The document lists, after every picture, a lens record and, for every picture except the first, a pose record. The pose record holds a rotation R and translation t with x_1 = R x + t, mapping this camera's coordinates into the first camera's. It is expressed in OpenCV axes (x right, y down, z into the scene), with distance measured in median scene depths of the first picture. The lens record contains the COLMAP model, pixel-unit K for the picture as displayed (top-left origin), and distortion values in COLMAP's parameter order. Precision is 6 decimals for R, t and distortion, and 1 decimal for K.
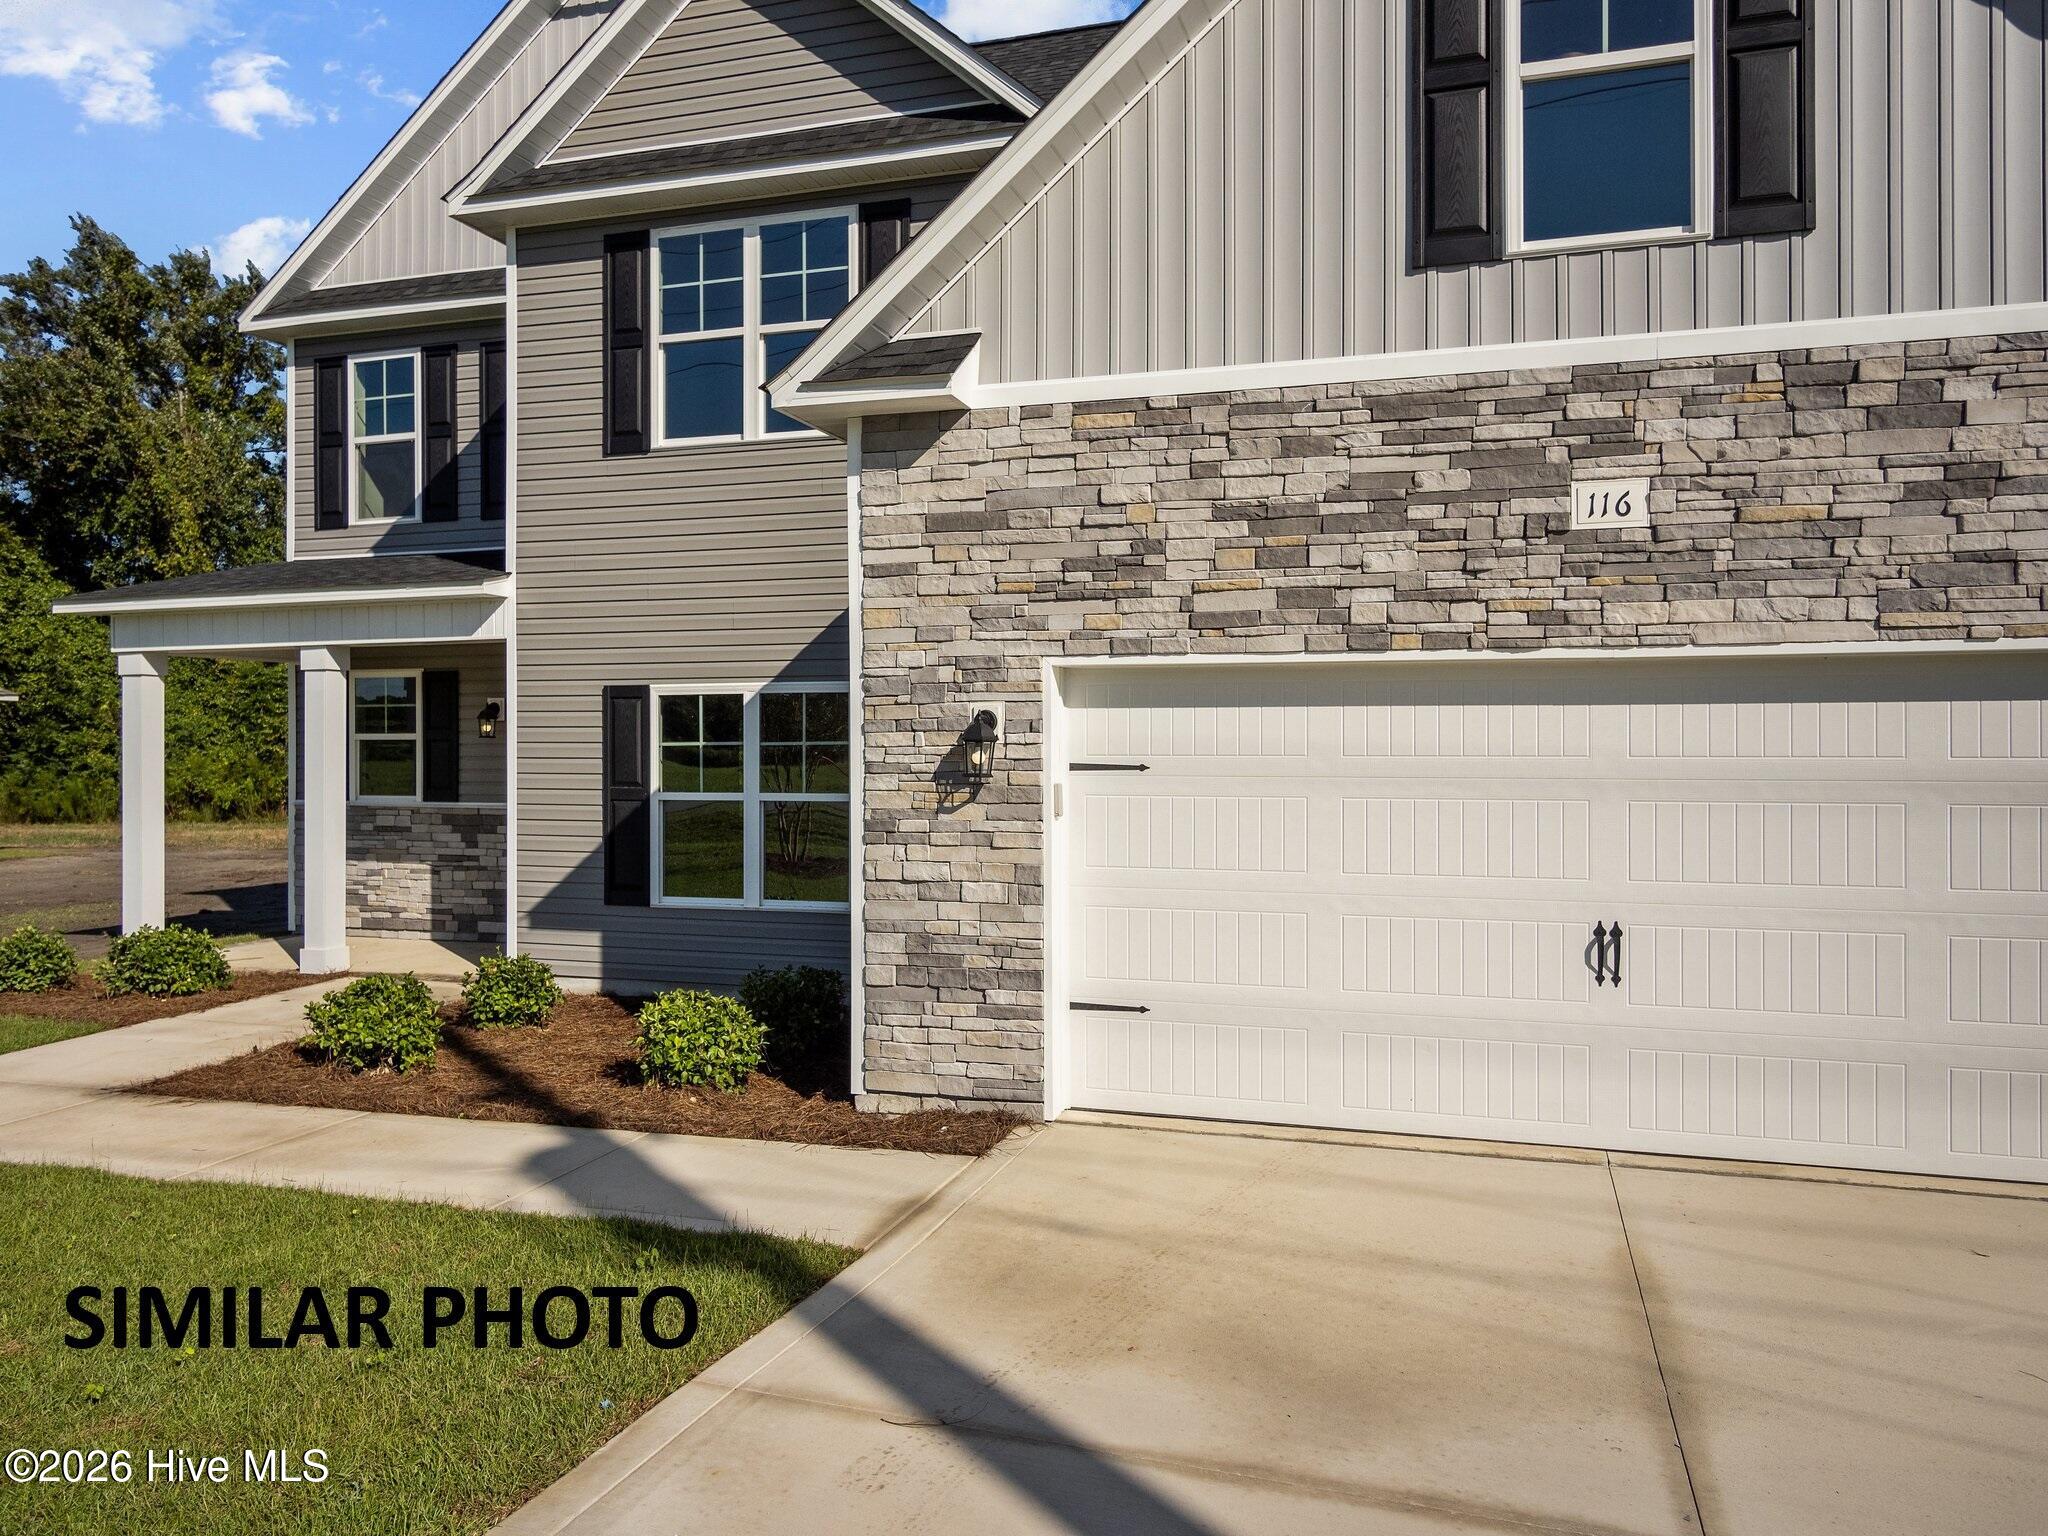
lens RADIAL K [[1497.9, 0, 1013.0], [0, 1497.9, 746.1], [0, 0, 1]] dist [-0.011666, 0.008304]
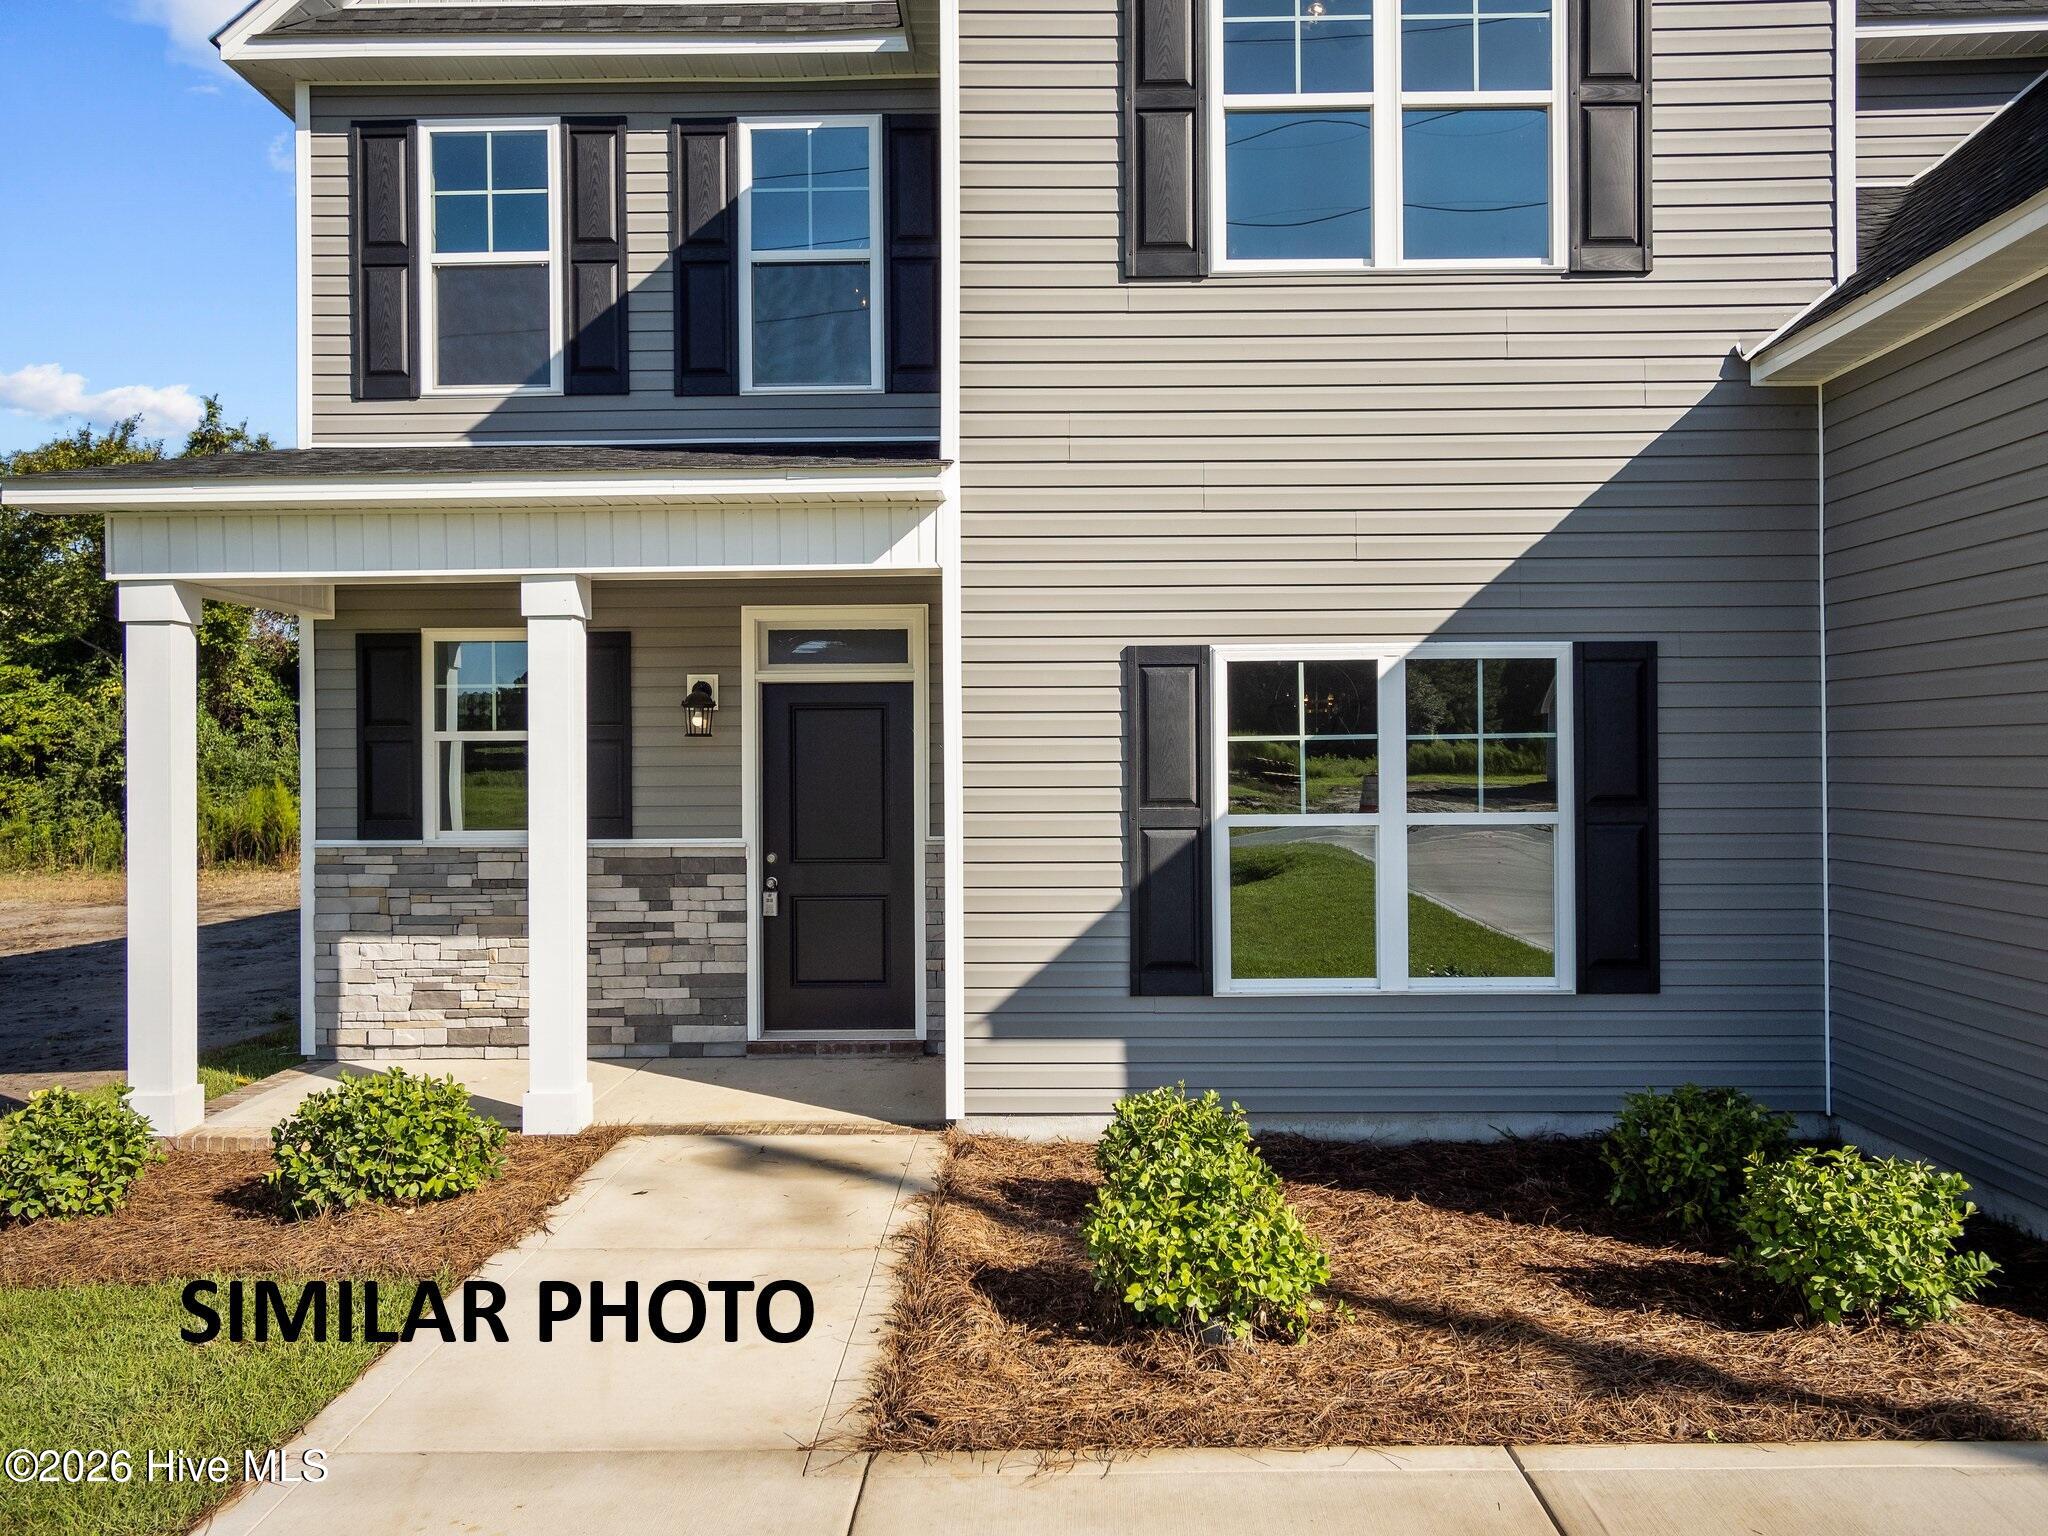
lens RADIAL K [[1633.2, 0, 1026.0], [0, 1633.2, 761.3], [0, 0, 1]] dist [0.000834, 0.010020]
pose [[0.956944, -0.003545, 0.290253, -0.519472], [0.005106, 0.999976, -0.004622, 0.010923], [-0.290229, 0.005905, 0.956939, 0.363533]]
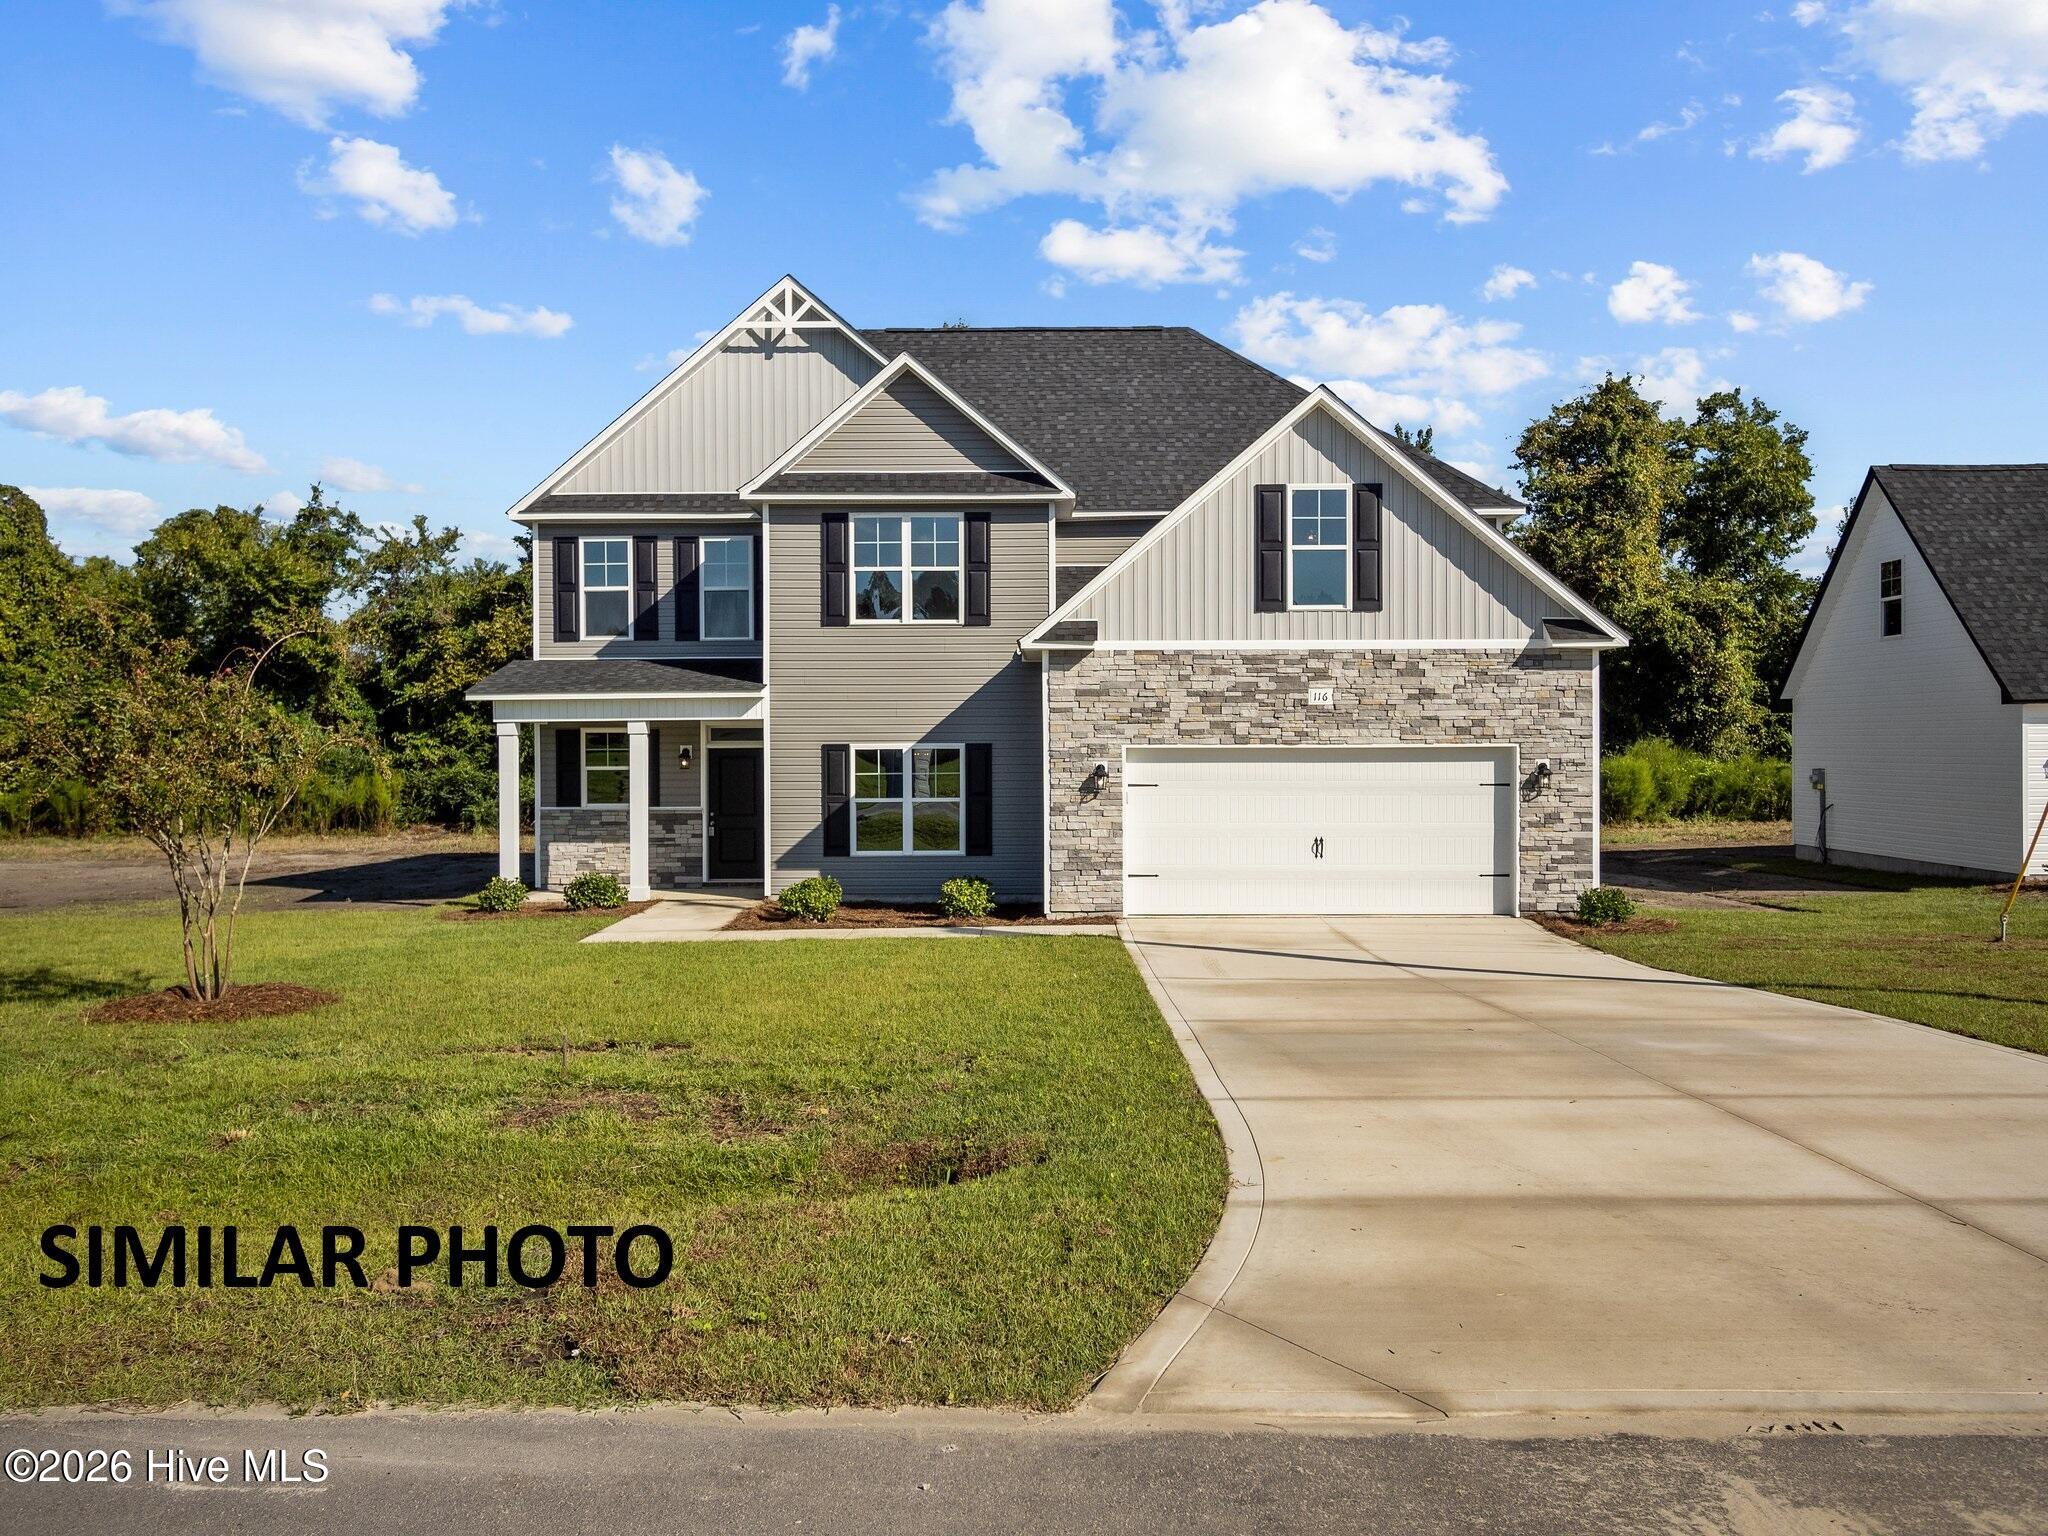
lens RADIAL K [[1712.4, 0, 1032.6], [0, 1712.4, 755.6], [0, 0, 1]] dist [0.006179, 0.003207]
pose [[0.954632, -0.004388, 0.297757, -0.686938], [0.002993, 0.999982, 0.005144, -0.036569], [-0.297774, -0.004019, 0.954628, -1.231394]]
